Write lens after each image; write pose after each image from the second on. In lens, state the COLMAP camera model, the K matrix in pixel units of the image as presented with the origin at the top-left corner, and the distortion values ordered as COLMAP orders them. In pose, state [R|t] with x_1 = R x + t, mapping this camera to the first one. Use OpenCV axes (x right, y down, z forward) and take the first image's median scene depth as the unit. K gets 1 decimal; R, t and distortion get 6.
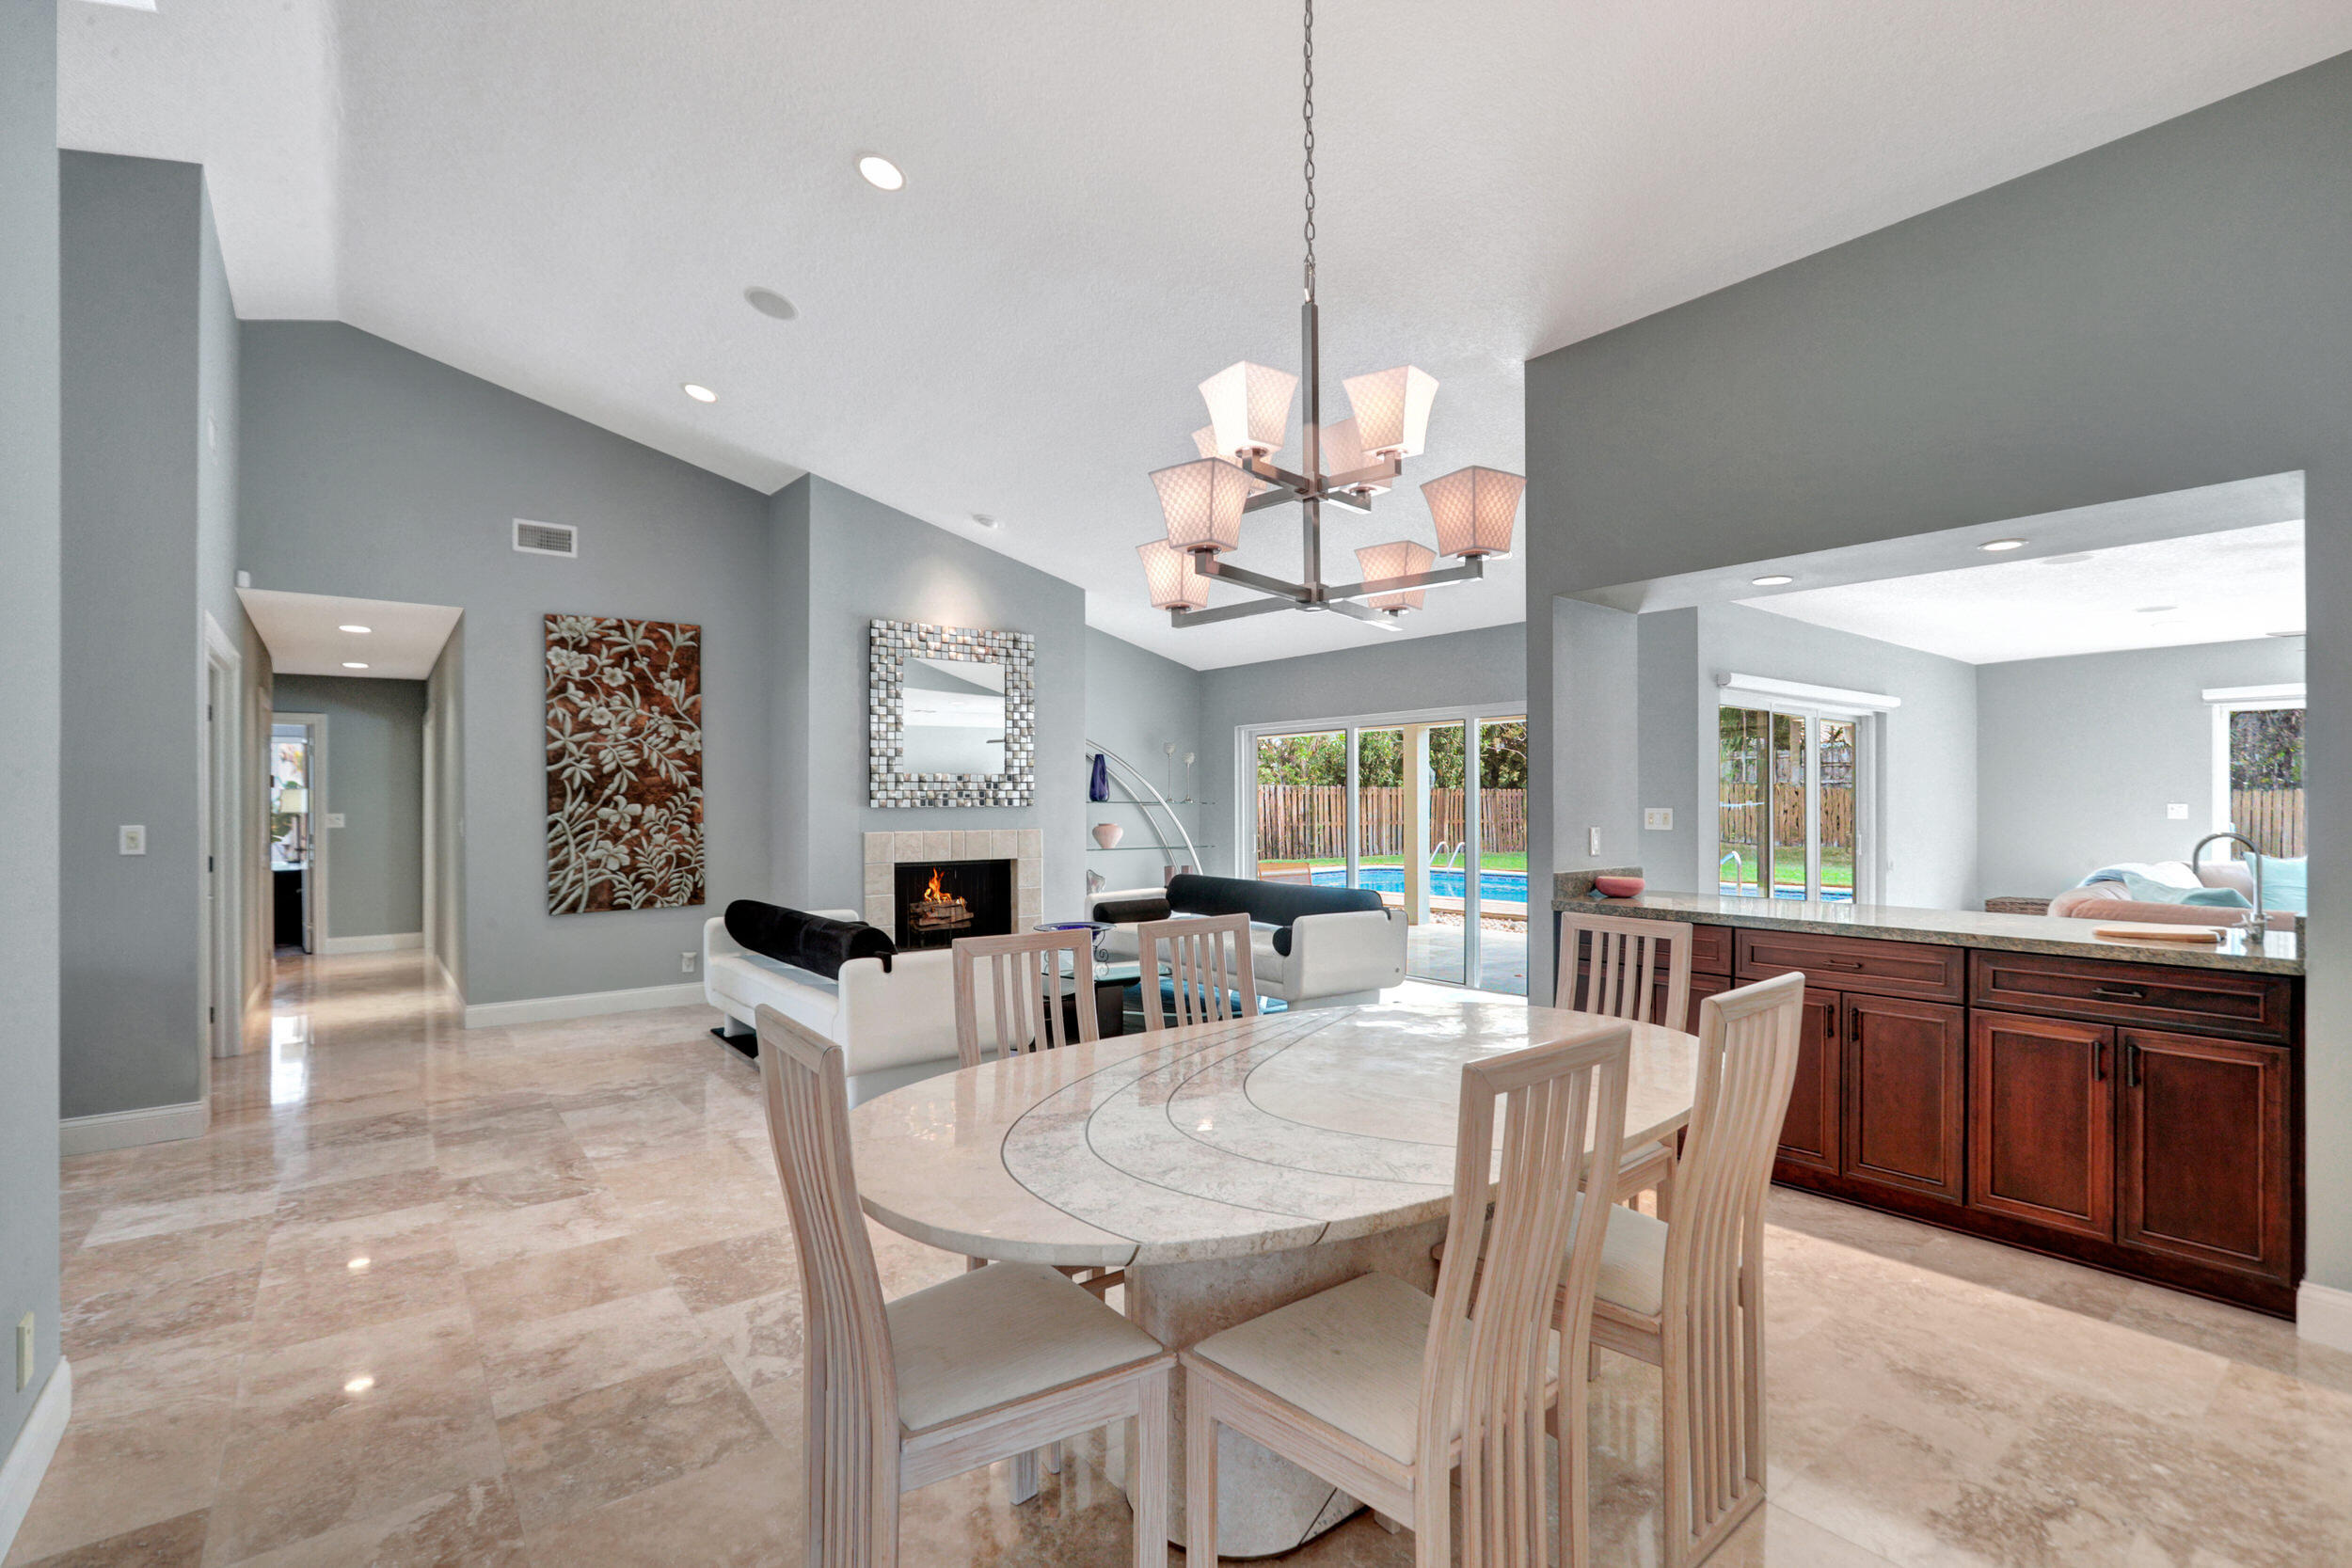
lens RADIAL K [[1081.9, 0, 1185.0], [0, 1081.9, 821.3], [0, 0, 1]] dist [-0.016928, 0.005313]
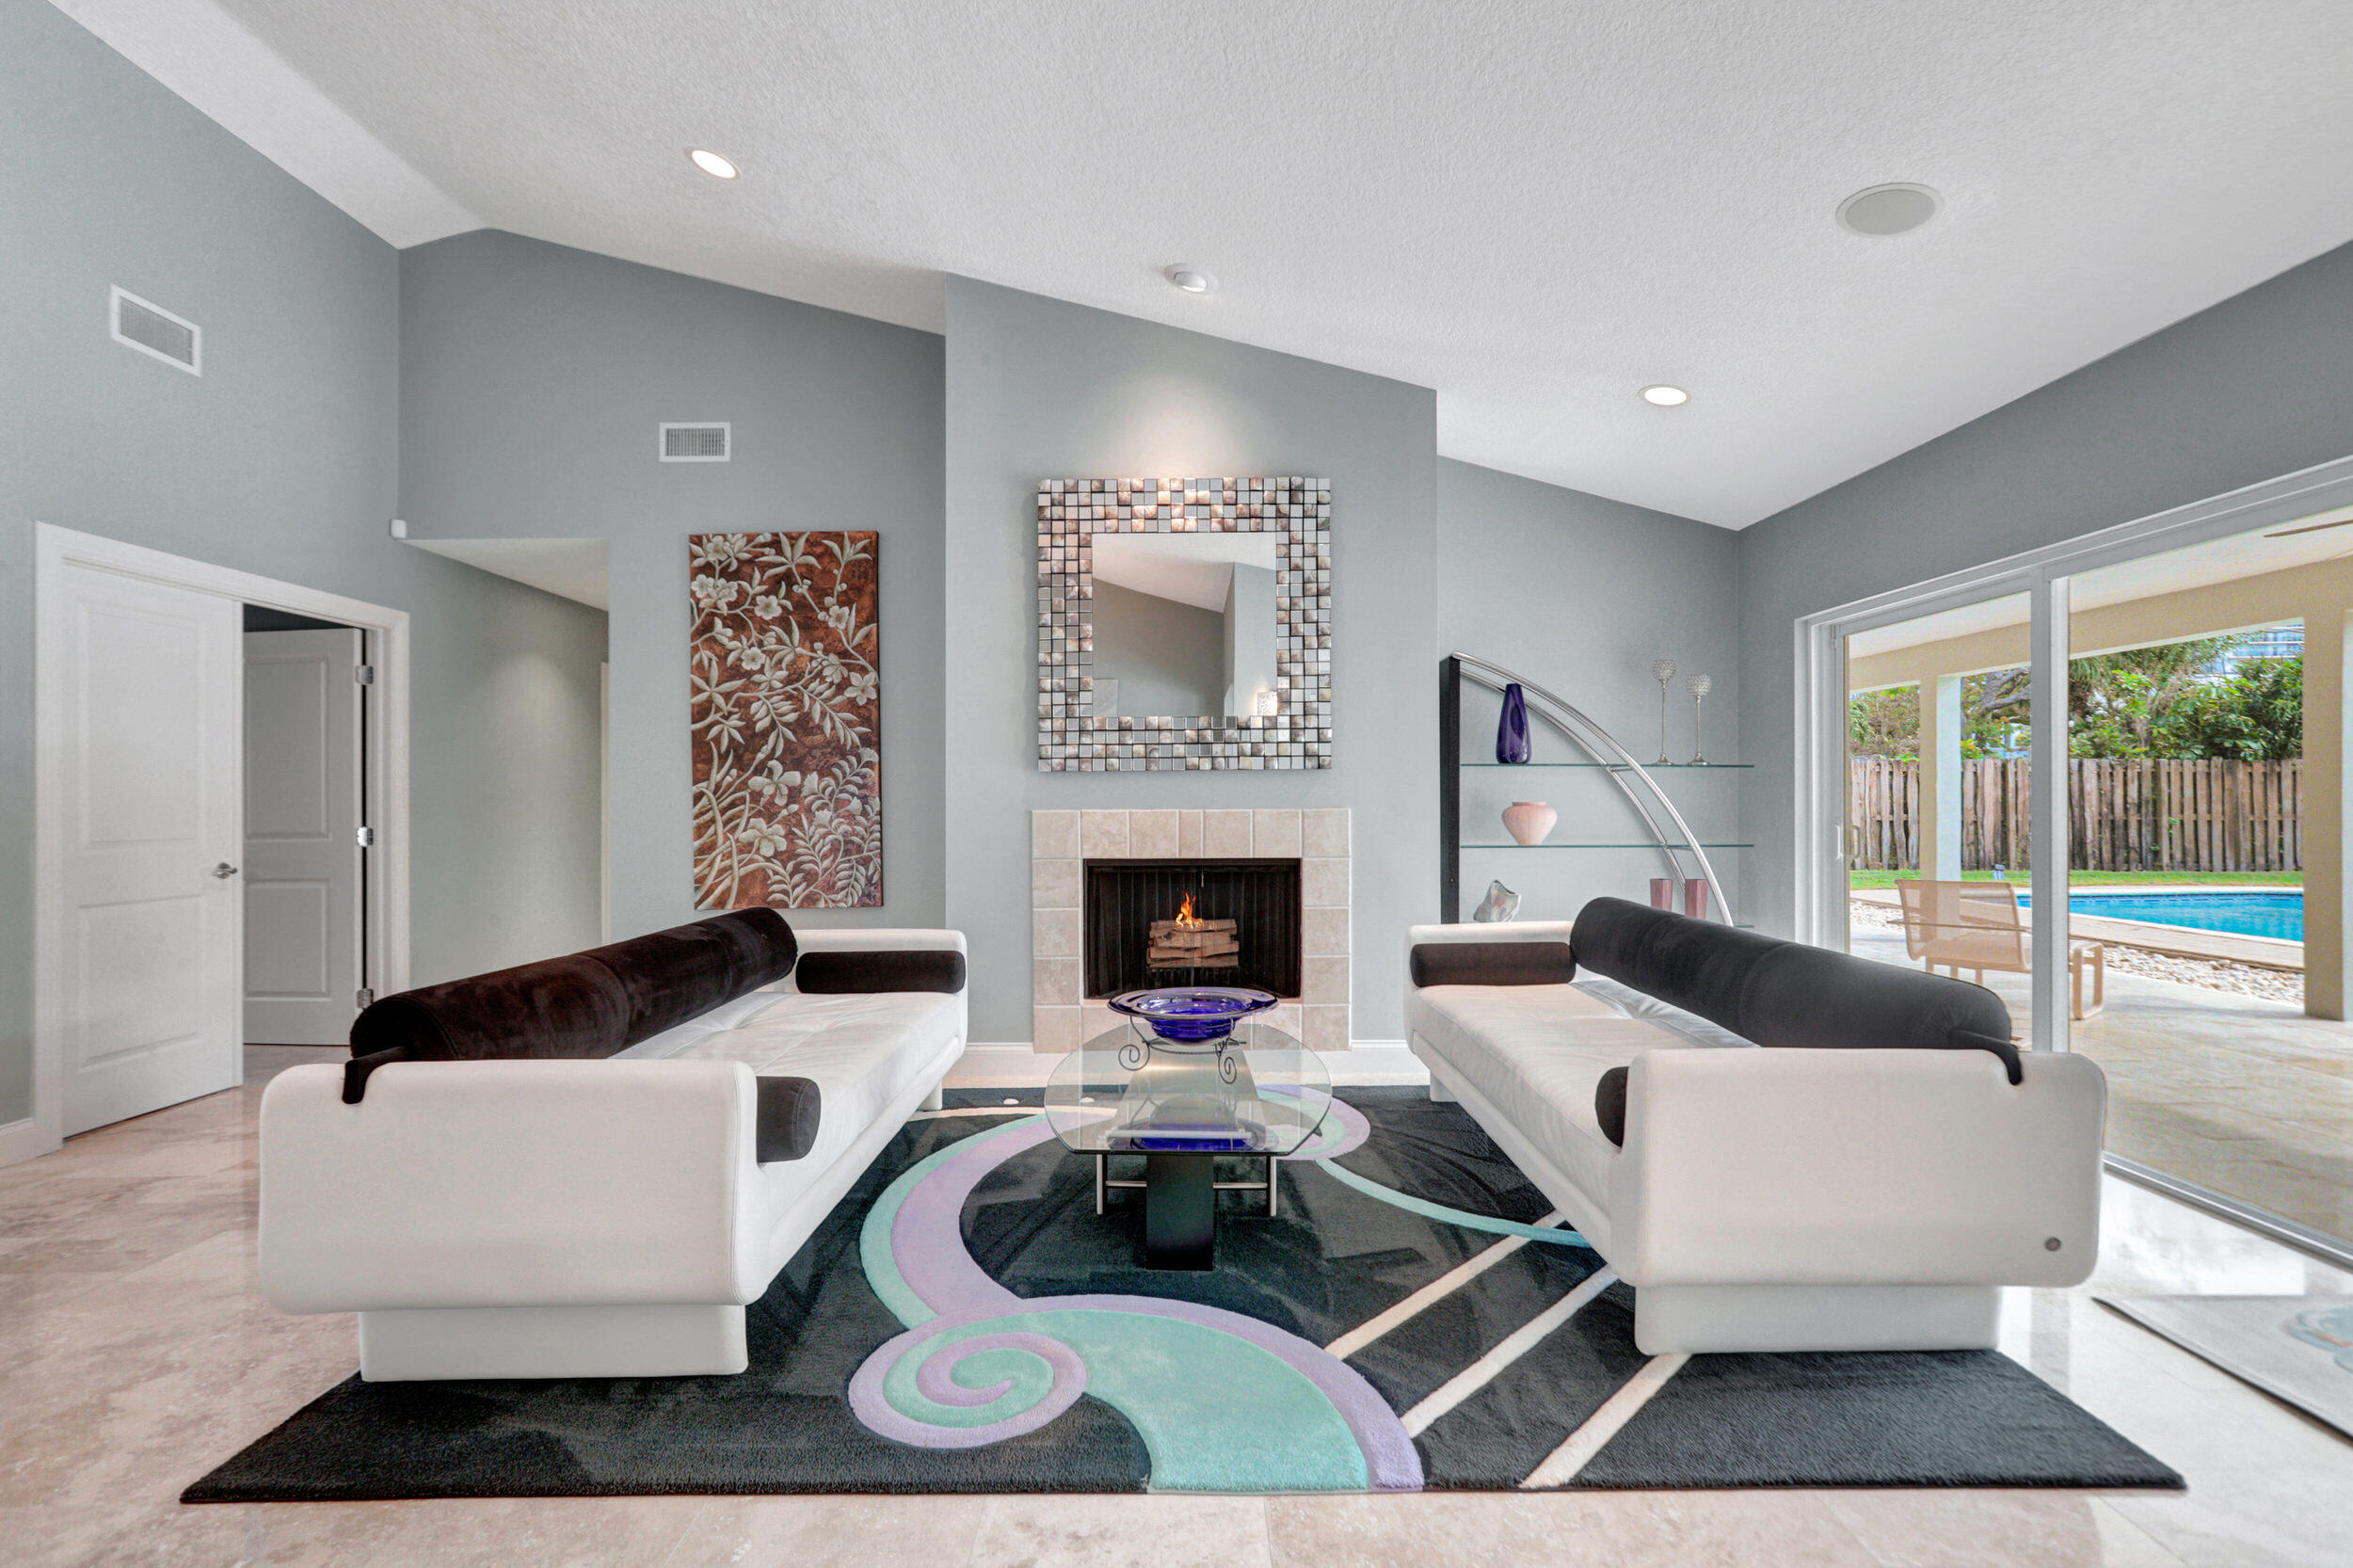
lens RADIAL K [[1082.5, 0, 1171.6], [0, 1082.5, 802.5], [0, 0, 1]] dist [-0.016928, 0.005313]
pose [[0.790317, -0.000550, -0.612698, 0.173077], [-0.006522, 0.999935, -0.009310, 0.011551], [0.612663, 0.011354, 0.790263, 0.554826]]
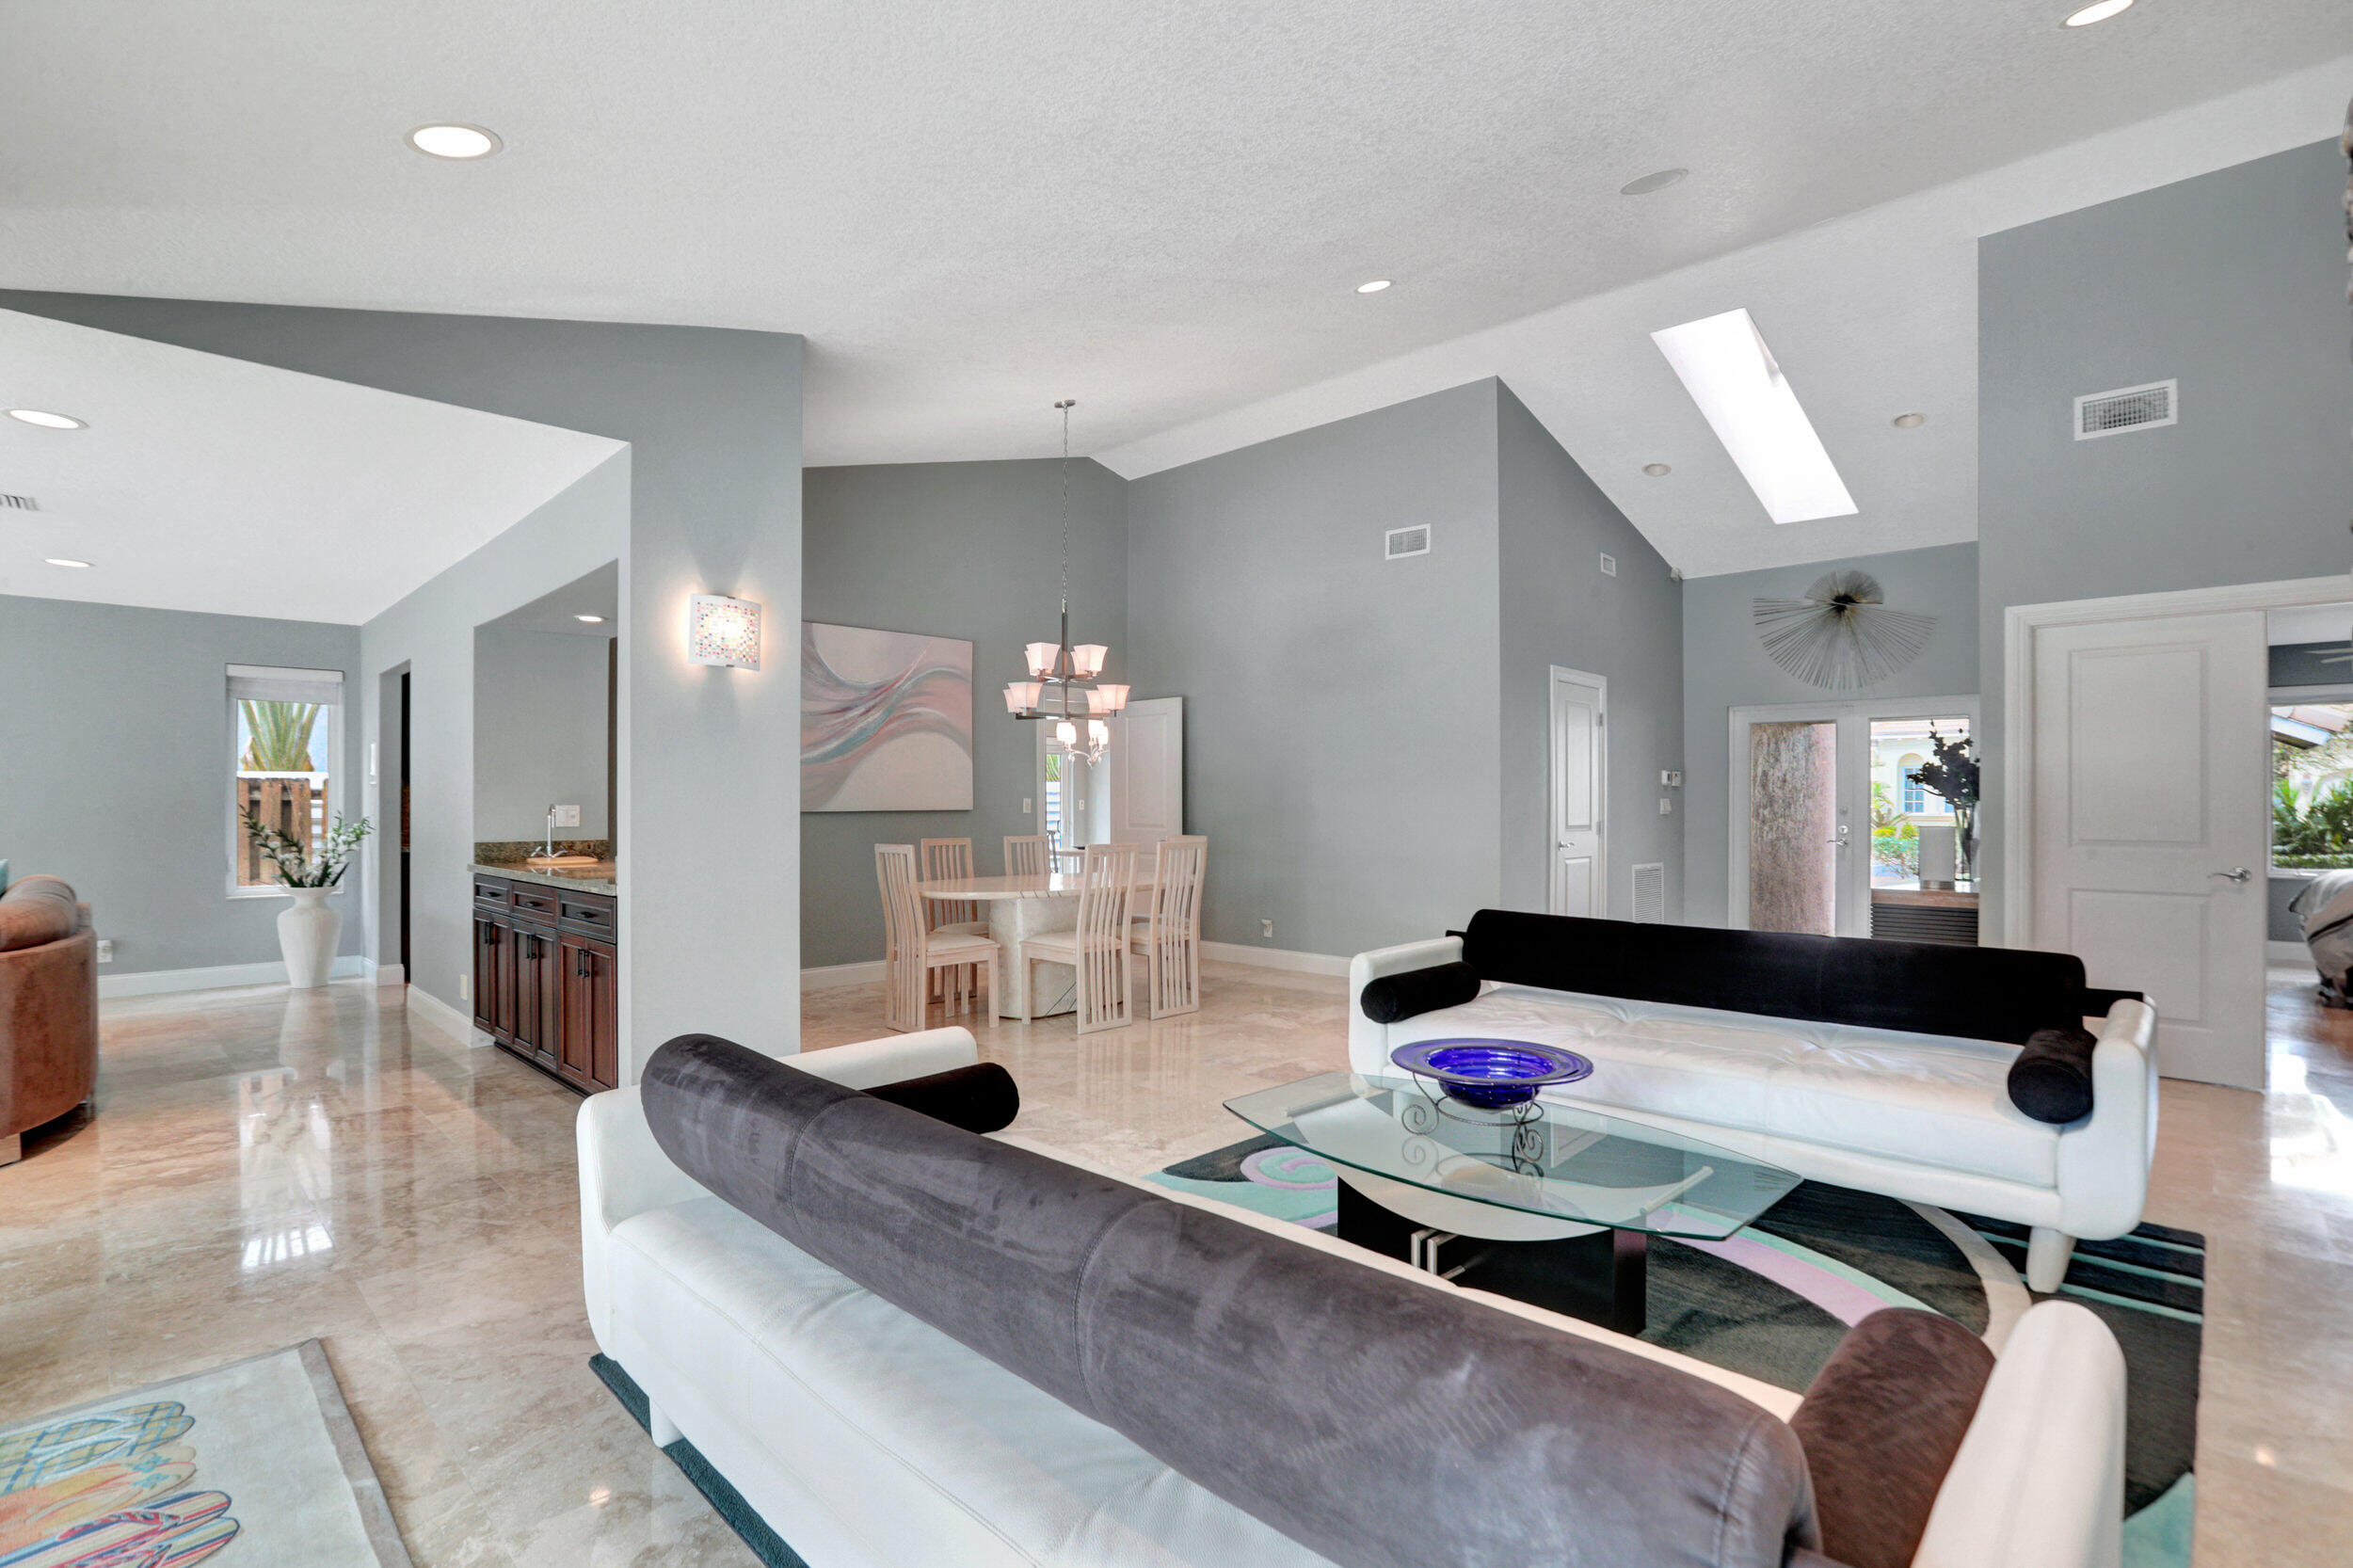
lens RADIAL K [[1082.5, 0, 1177.3], [0, 1082.5, 786.5], [0, 0, 1]] dist [-0.016928, 0.005313]
pose [[-0.992862, 0.006694, -0.119082, 0.066908], [0.006325, 0.999974, 0.003479, -0.011250], [0.119102, 0.002701, -0.992878, 1.287448]]
